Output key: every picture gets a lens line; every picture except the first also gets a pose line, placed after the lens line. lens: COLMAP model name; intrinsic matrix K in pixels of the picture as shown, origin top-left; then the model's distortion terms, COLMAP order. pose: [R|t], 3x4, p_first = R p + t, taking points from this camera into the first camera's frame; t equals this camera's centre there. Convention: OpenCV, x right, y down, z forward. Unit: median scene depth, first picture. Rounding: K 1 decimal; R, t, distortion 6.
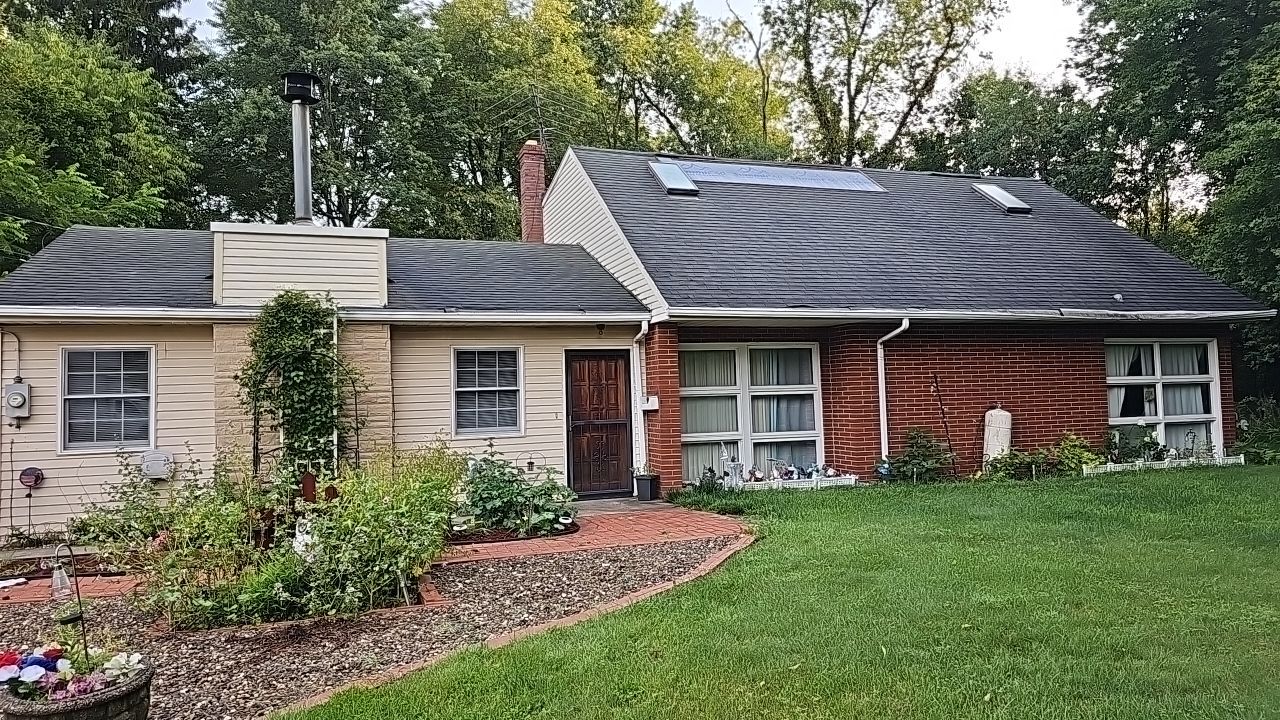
lens RADIAL K [[871.5, 0, 651.9], [0, 871.5, 339.7], [0, 0, 1]] dist [0.059980, -0.075119]
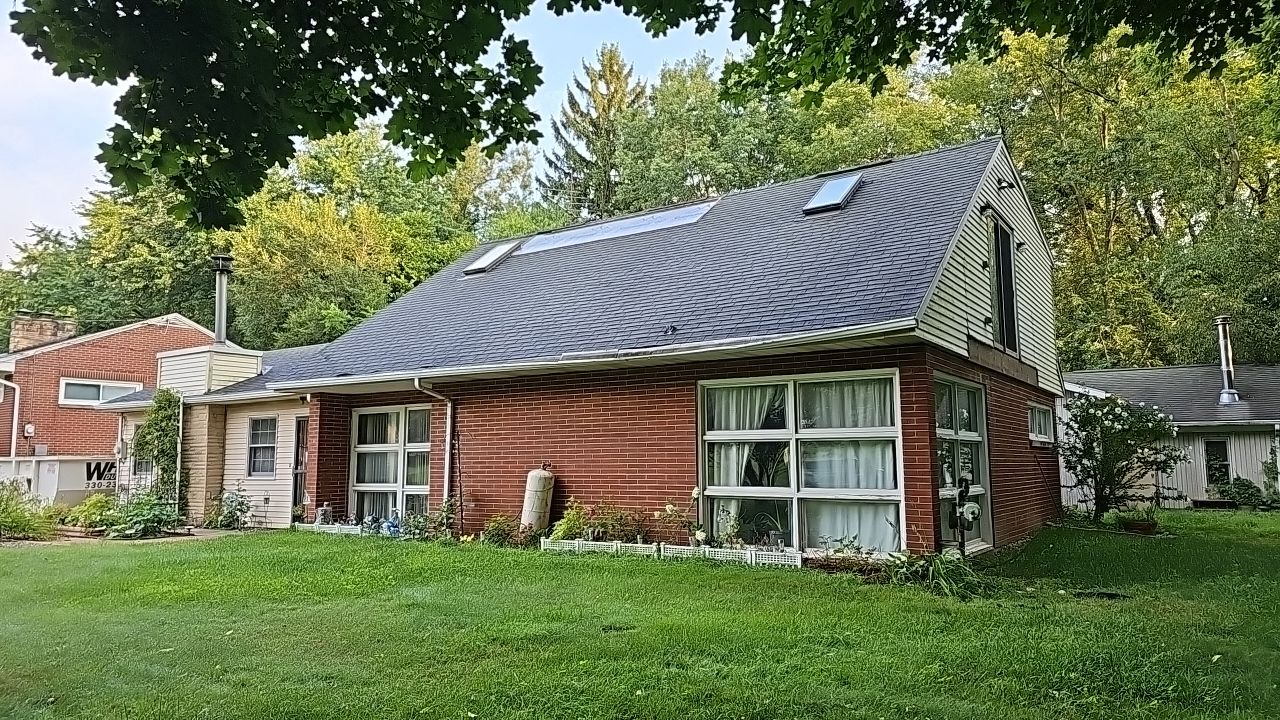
lens RADIAL K [[860.2, 0, 633.2], [0, 860.2, 358.5], [0, 0, 1]] dist [0.087769, -0.092932]
pose [[0.583288, -0.074170, -0.808872, 1.064183], [0.045688, 0.997242, -0.058497, 0.019891], [0.810980, -0.002835, 0.585067, 0.509907]]
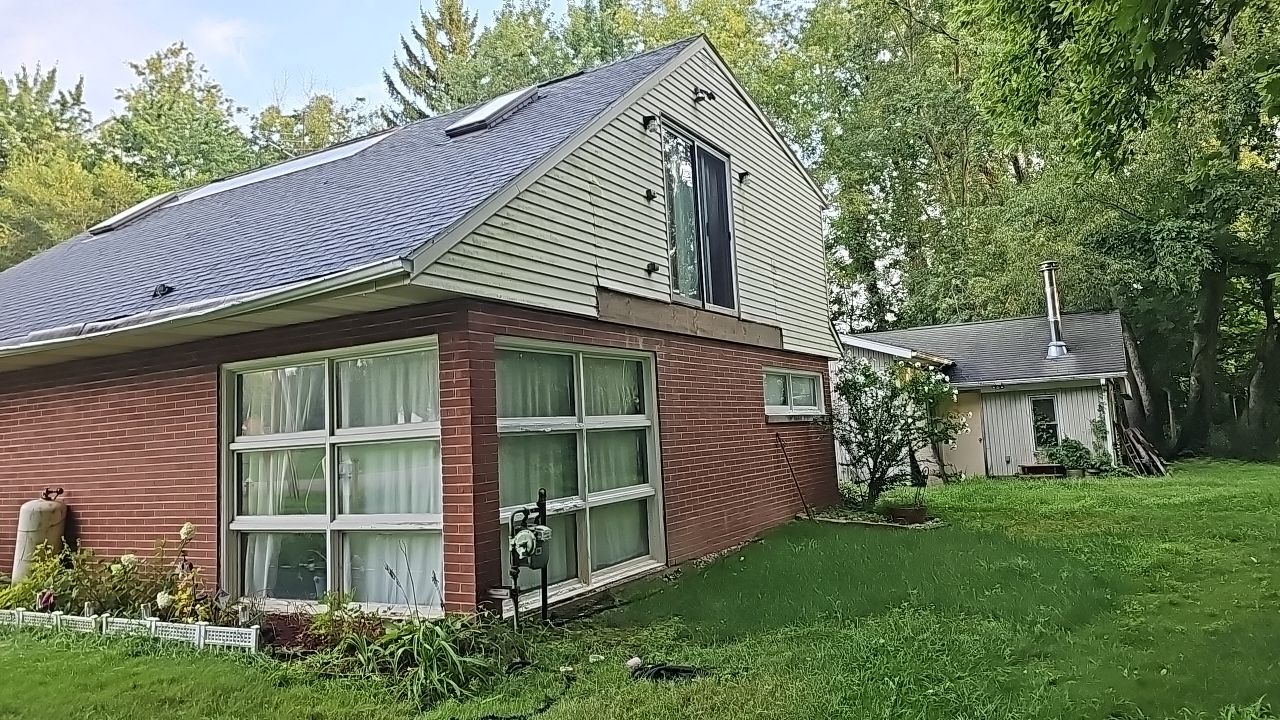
lens RADIAL K [[871.5, 0, 651.9], [0, 871.5, 339.7], [0, 0, 1]] dist [0.059980, -0.075119]
pose [[0.651865, -0.093125, -0.752596, 1.061079], [0.091866, 0.994820, -0.043527, 0.029559], [0.752750, -0.040764, 0.657043, 0.832207]]
